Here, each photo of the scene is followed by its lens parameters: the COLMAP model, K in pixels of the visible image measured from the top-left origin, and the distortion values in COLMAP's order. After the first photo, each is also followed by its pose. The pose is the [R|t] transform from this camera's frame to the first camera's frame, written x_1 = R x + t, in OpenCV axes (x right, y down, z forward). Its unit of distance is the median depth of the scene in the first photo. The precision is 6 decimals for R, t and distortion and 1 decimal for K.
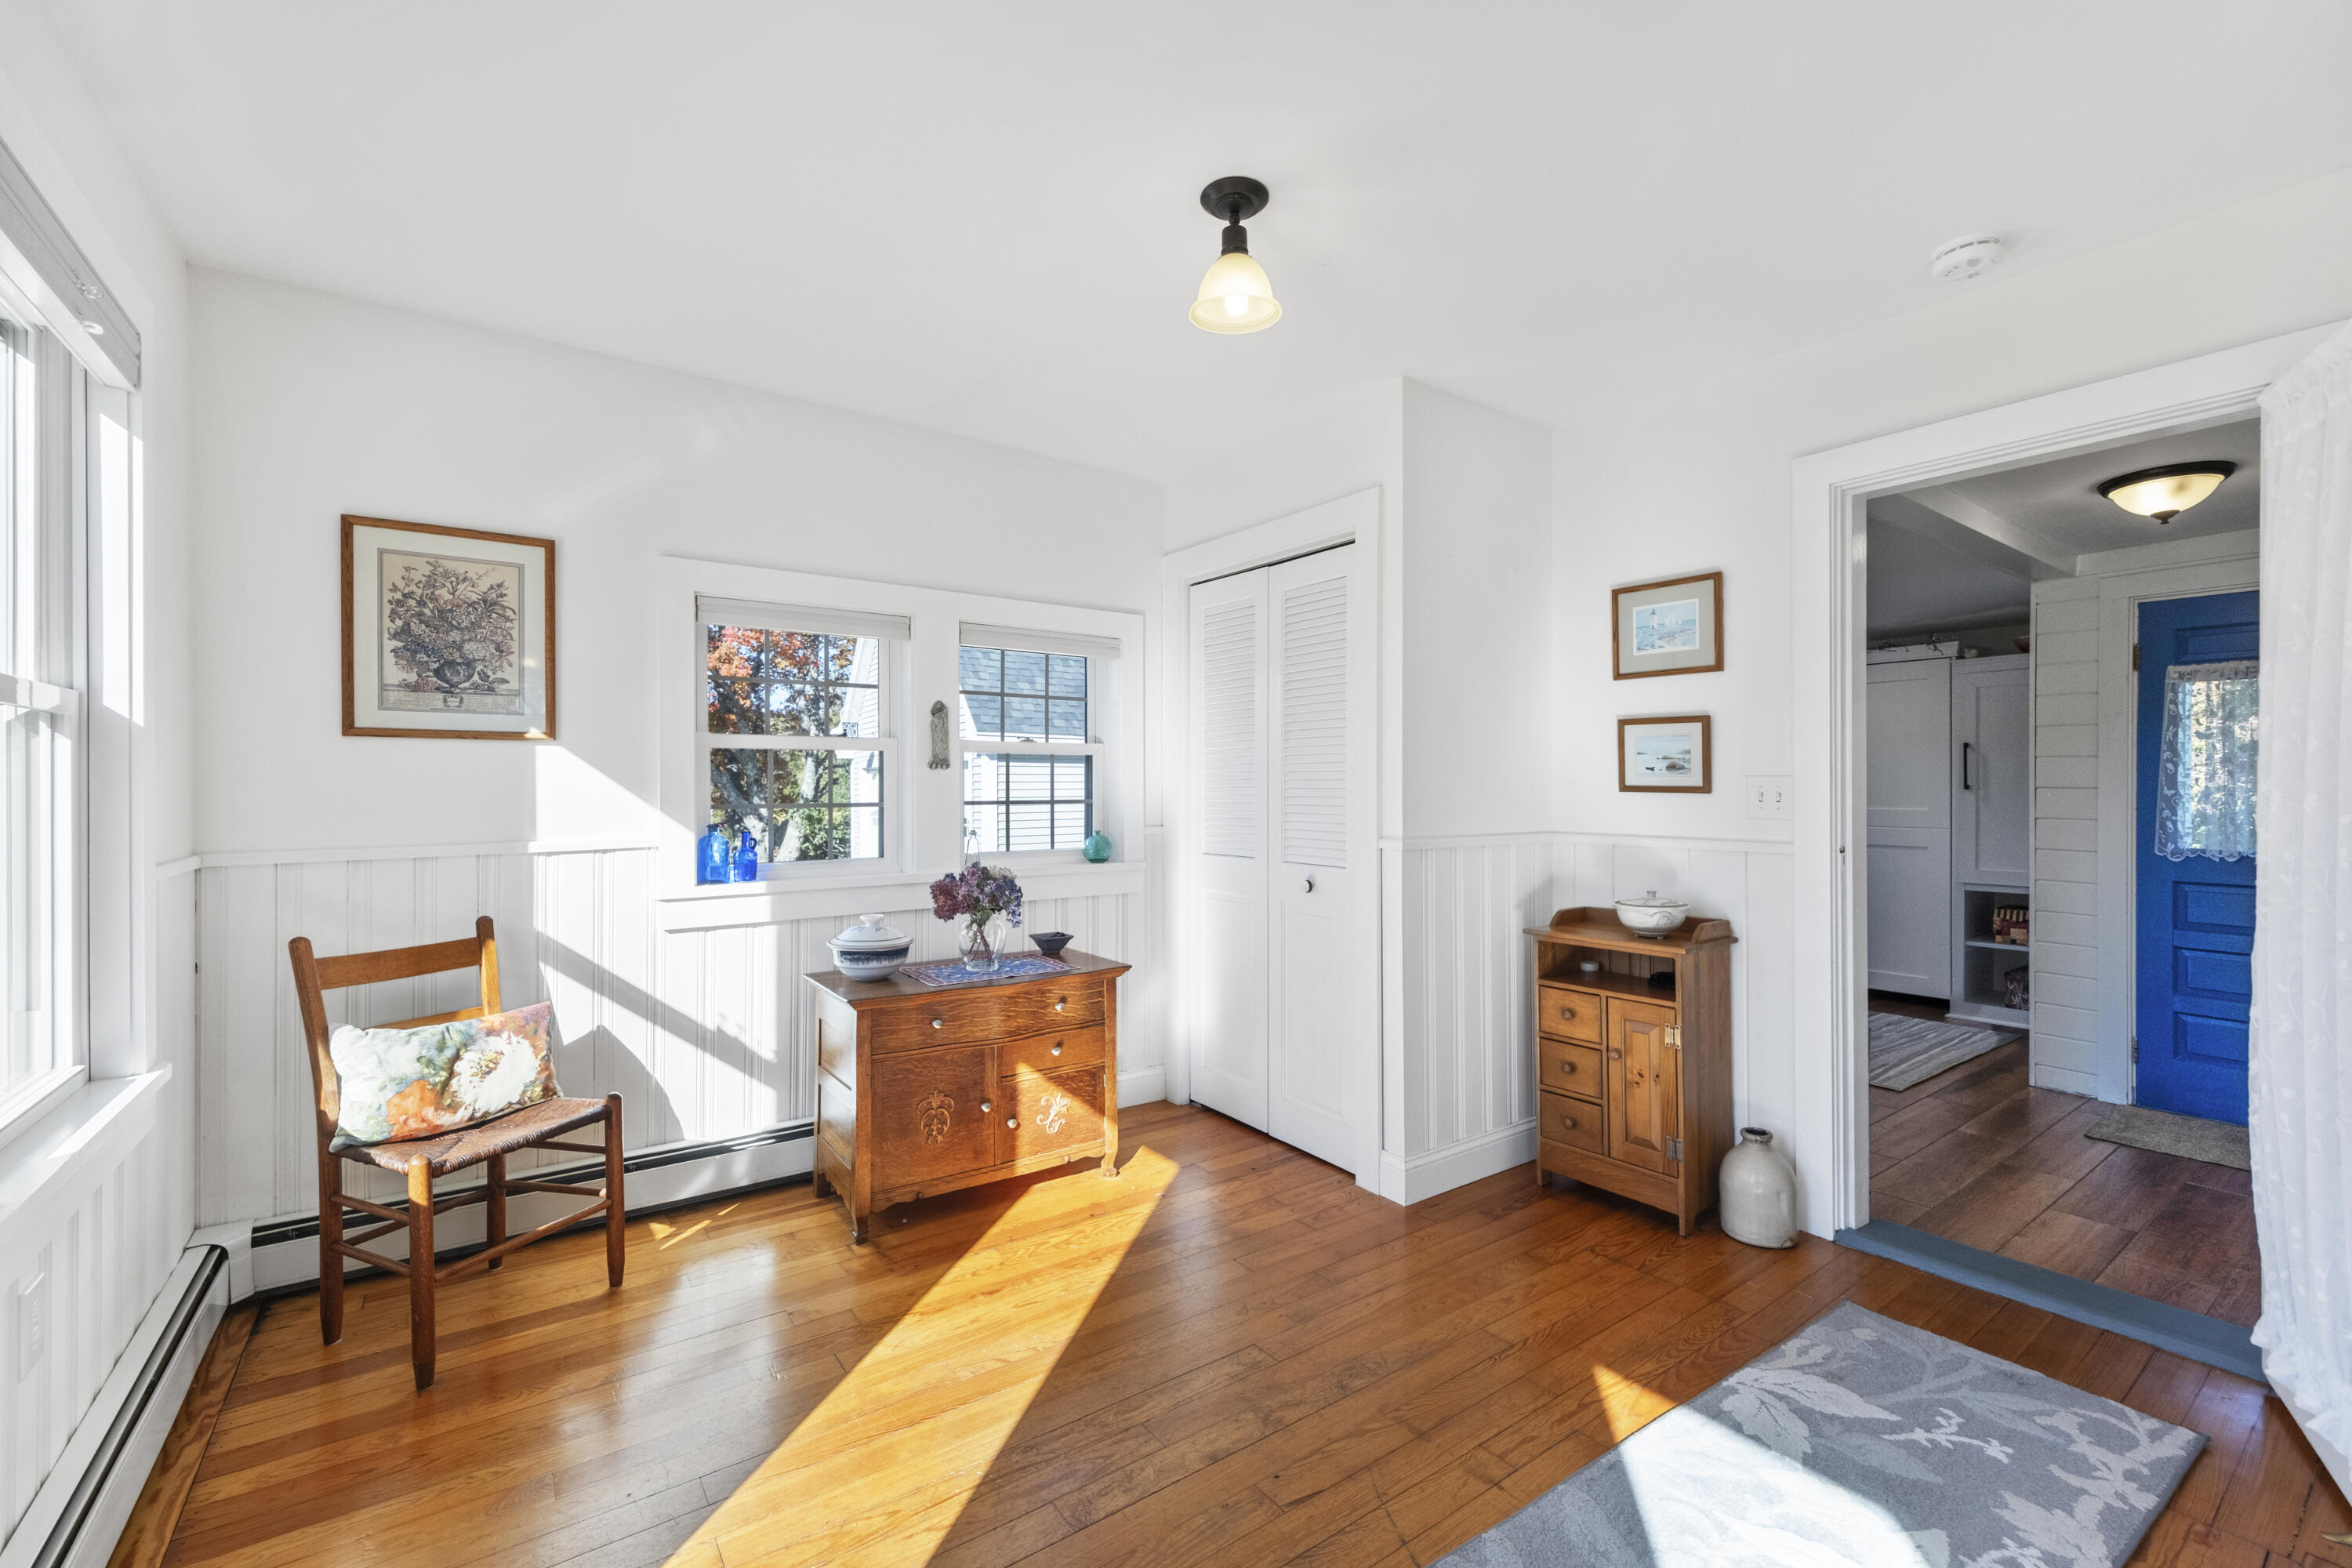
lens RADIAL K [[988.0, 0, 1182.5], [0, 988.0, 785.8], [0, 0, 1]] dist [0.017379, -0.006861]
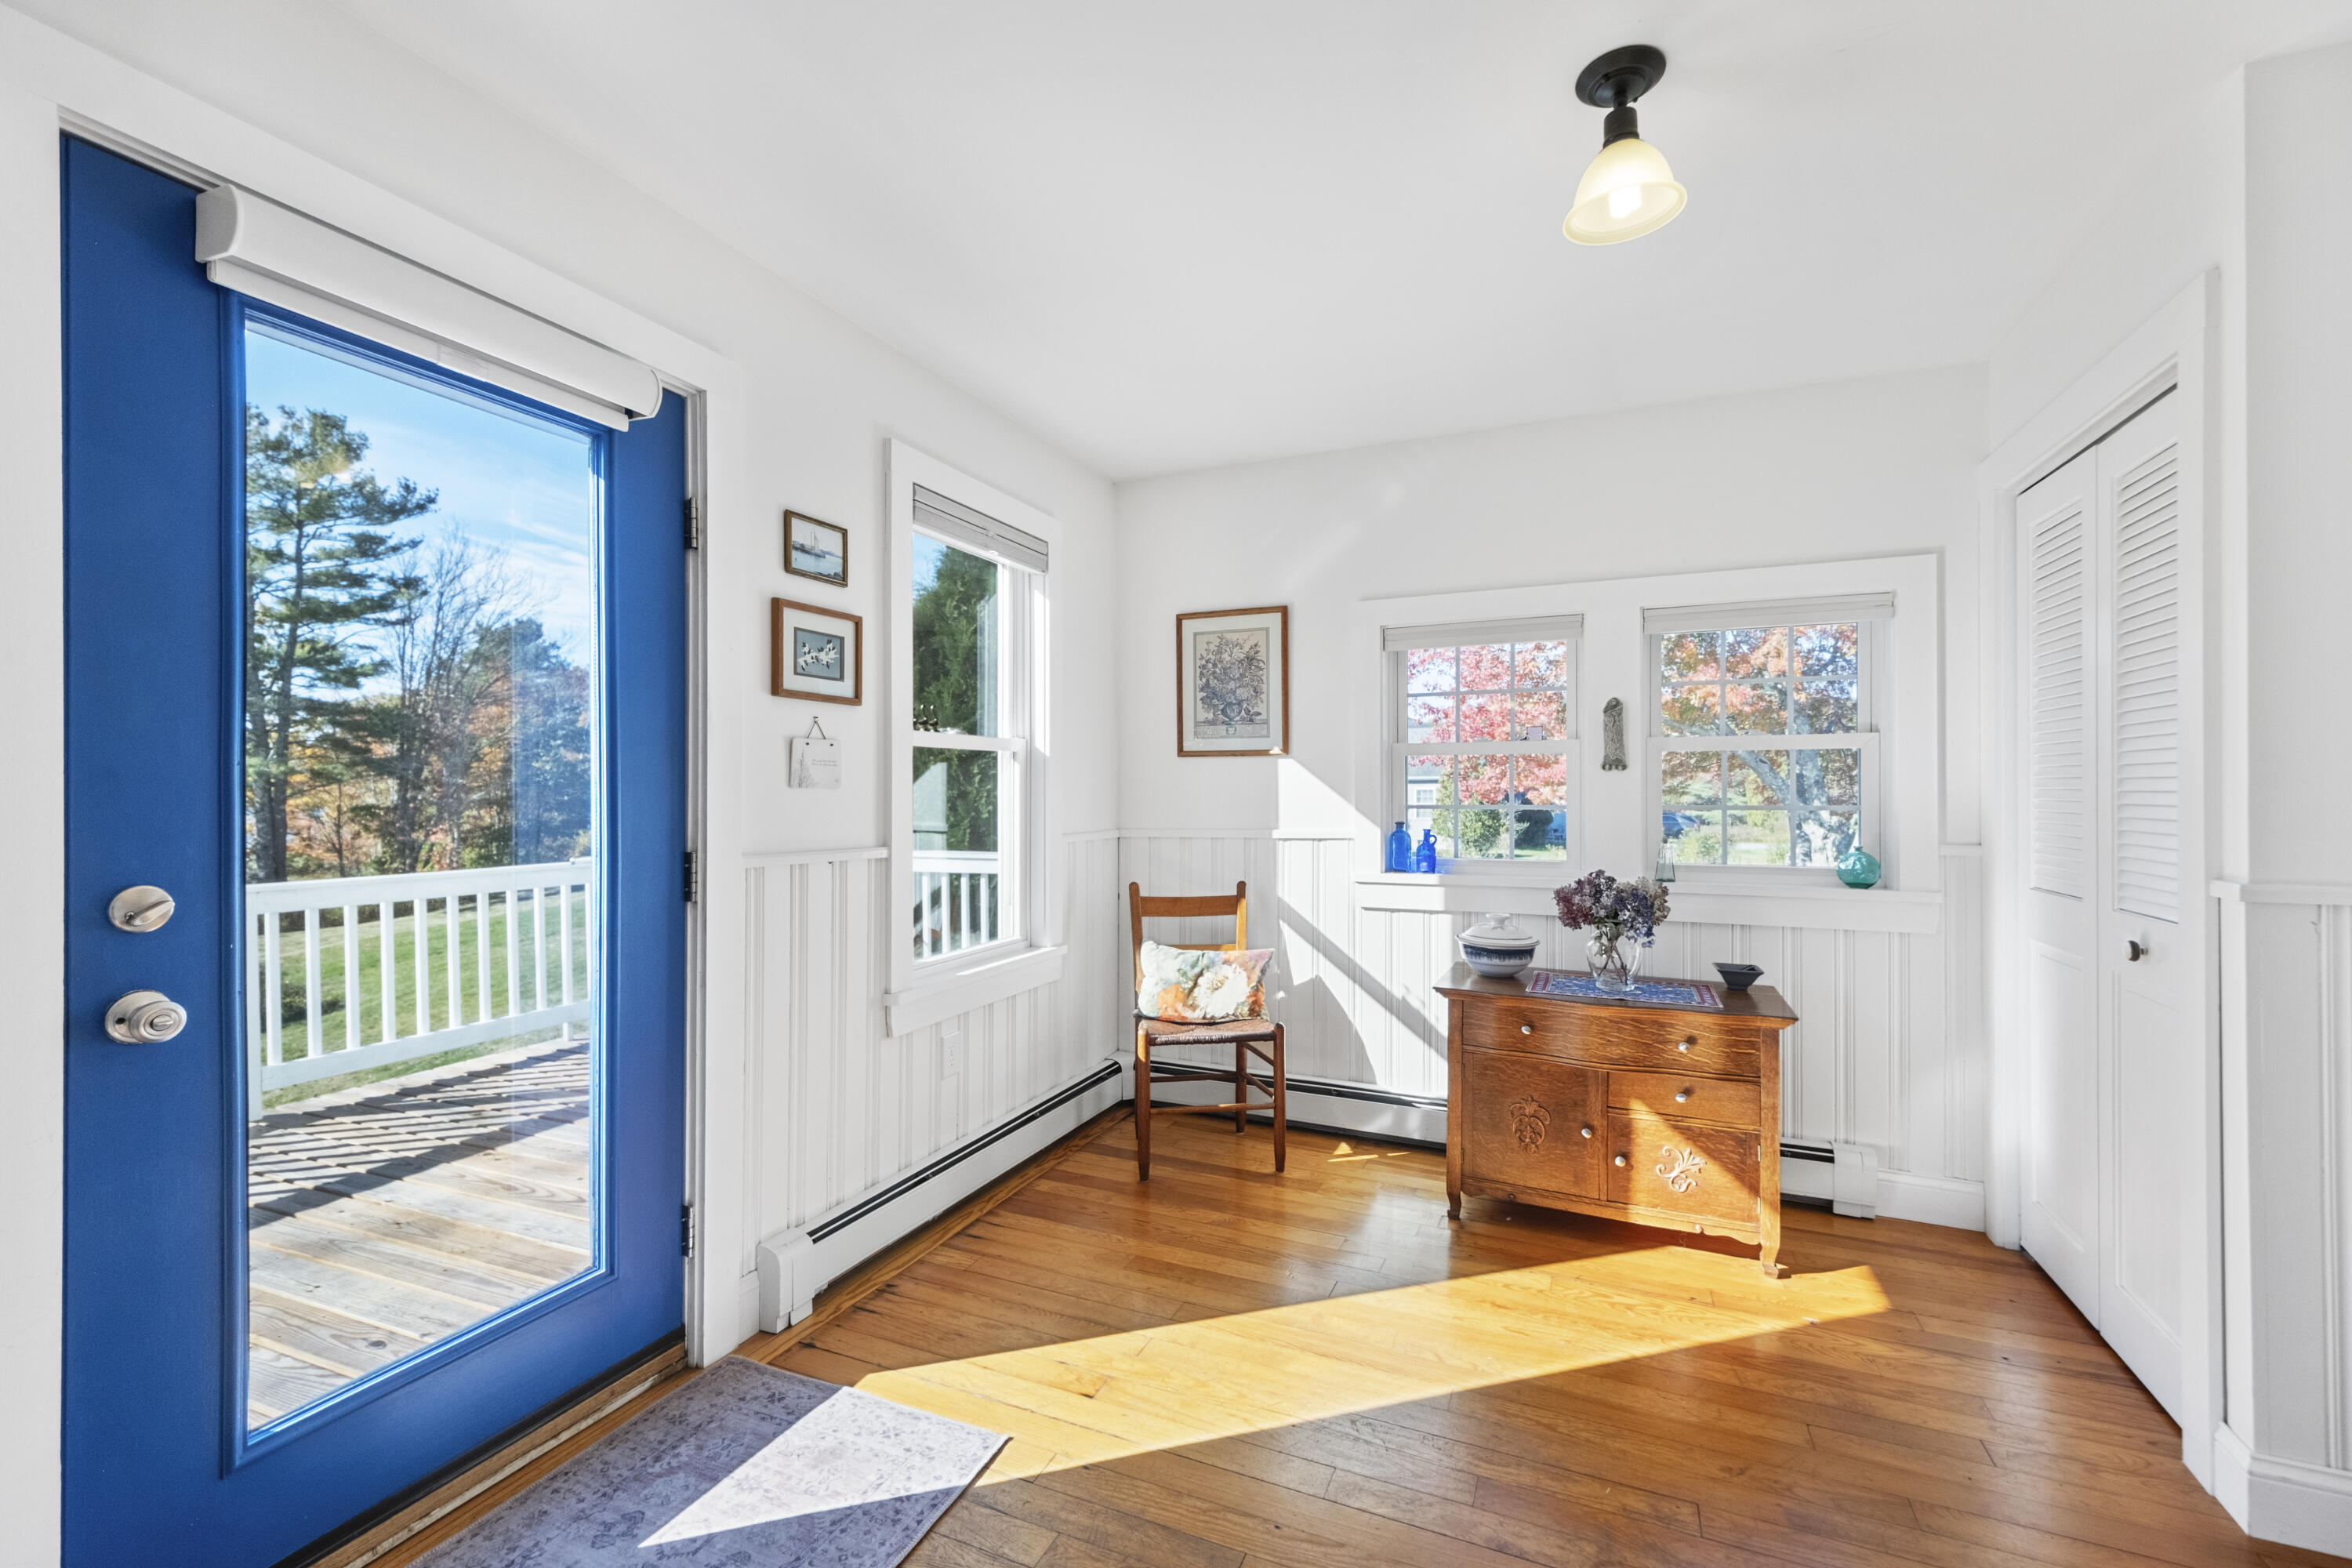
lens RADIAL K [[988.0, 0, 1180.6], [0, 988.0, 785.1], [0, 0, 1]] dist [0.017379, -0.006861]
pose [[0.507242, -0.003209, -0.861798, 0.435549], [0.000394, 0.999994, -0.003492, -0.000777], [0.861804, 0.001432, 0.507240, 0.202550]]
